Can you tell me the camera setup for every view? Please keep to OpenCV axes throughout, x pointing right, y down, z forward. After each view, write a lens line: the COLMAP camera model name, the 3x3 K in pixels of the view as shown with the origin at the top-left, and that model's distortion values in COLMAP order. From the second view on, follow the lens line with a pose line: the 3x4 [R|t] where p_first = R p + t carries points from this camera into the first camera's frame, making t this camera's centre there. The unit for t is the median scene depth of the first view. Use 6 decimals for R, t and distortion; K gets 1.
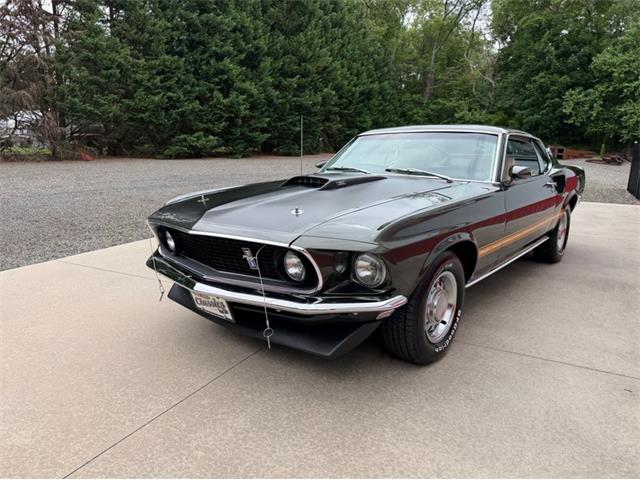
lens RADIAL K [[451.0, 0, 314.0], [0, 451.0, 241.4], [0, 0, 1]] dist [0.020357, -0.027147]
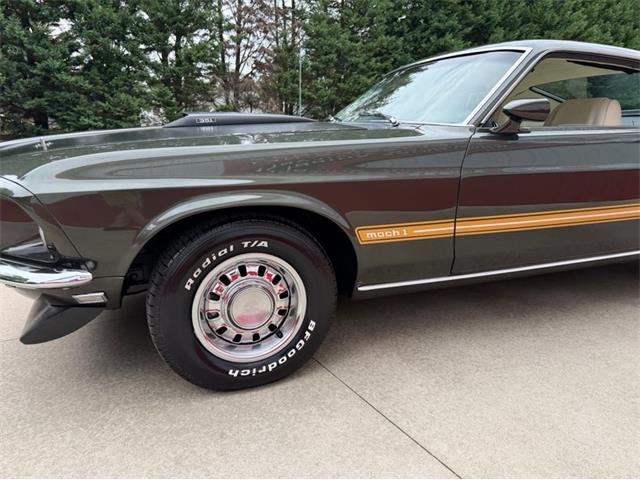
lens RADIAL K [[451.0, 0, 319.4], [0, 451.0, 241.3], [0, 0, 1]] dist [0.020357, -0.027147]
pose [[0.873206, 0.111483, -0.474430, 0.069993], [-0.098742, 0.993765, 0.051779, 0.001015], [0.477244, 0.001633, 0.878769, 0.052434]]
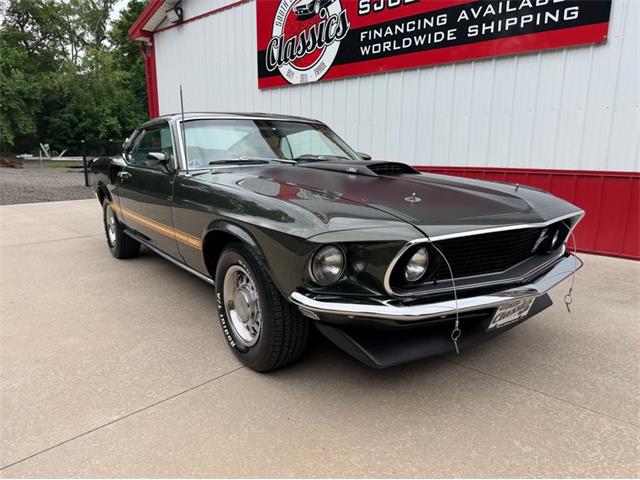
lens RADIAL K [[451.0, 0, 309.9], [0, 451.0, 247.3], [0, 0, 1]] dist [0.020357, -0.027147]
pose [[0.268881, -0.210226, 0.939951, -0.110348], [0.204269, 0.966137, 0.157650, -0.018753], [-0.941264, 0.149614, 0.302718, 0.108824]]
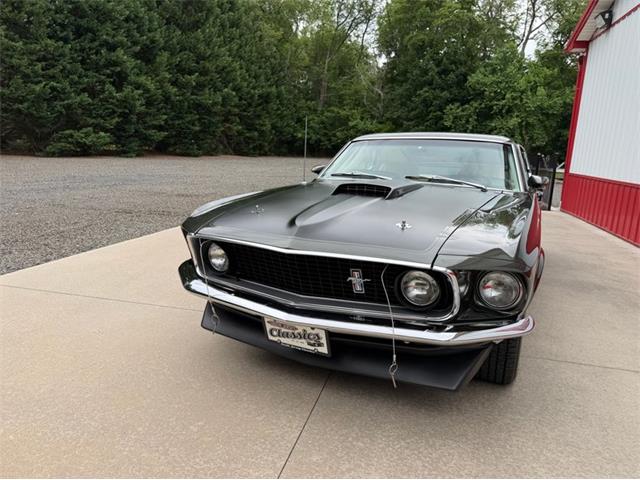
lens RADIAL K [[451.0, 0, 314.1], [0, 451.0, 241.2], [0, 0, 1]] dist [0.020357, -0.027147]
pose [[0.970582, -0.016106, 0.240231, -0.039423], [0.017871, 0.999827, -0.005172, -0.003192], [-0.240106, 0.009313, 0.970702, 0.018011]]
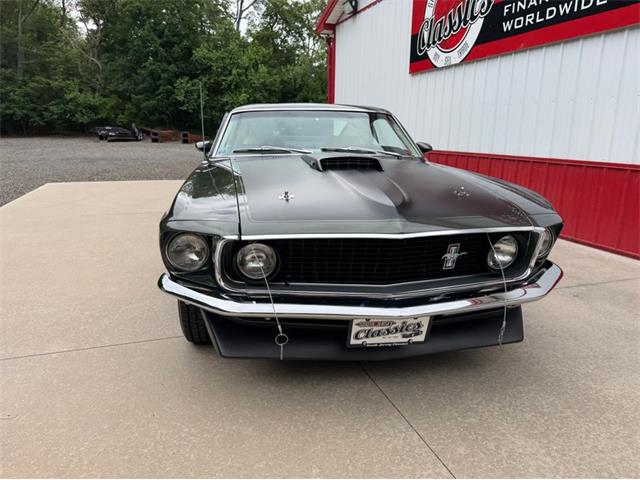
lens RADIAL K [[451.0, 0, 314.0], [0, 451.0, 235.7], [0, 0, 1]] dist [0.020357, -0.027147]
pose [[0.677899, -0.164869, 0.716430, -0.081779], [0.151063, 0.984972, 0.083729, -0.009641], [-0.719467, 0.051466, 0.692617, 0.057126]]
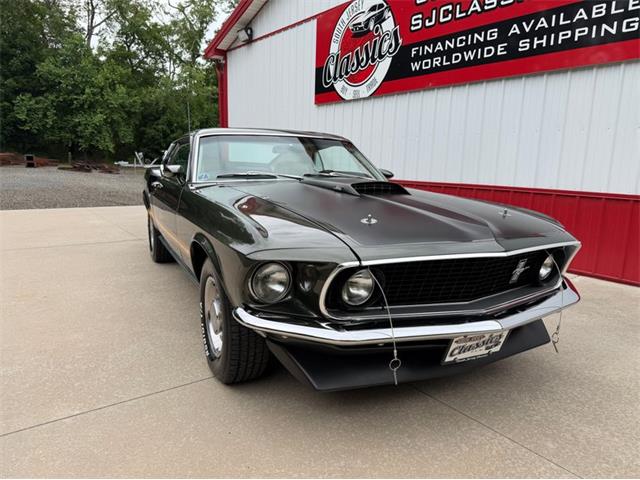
lens RADIAL K [[451.0, 0, 312.4], [0, 451.0, 242.2], [0, 0, 1]] dist [0.020357, -0.027147]
pose [[0.429775, -0.156725, 0.889231, -0.102594], [0.170515, 0.981188, 0.090521, -0.015754], [-0.886689, 0.112724, 0.448414, 0.088492]]
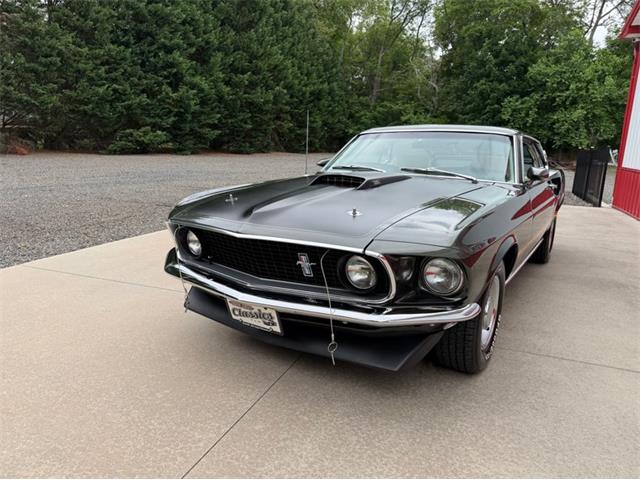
lens RADIAL K [[451.0, 0, 313.4], [0, 451.0, 240.6], [0, 0, 1]] dist [0.020357, -0.027147]
pose [[0.992653, -0.002318, 0.120973, -0.021834], [0.002380, 0.999997, -0.000367, -0.000919], [-0.120972, 0.000653, 0.992656, 0.009655]]
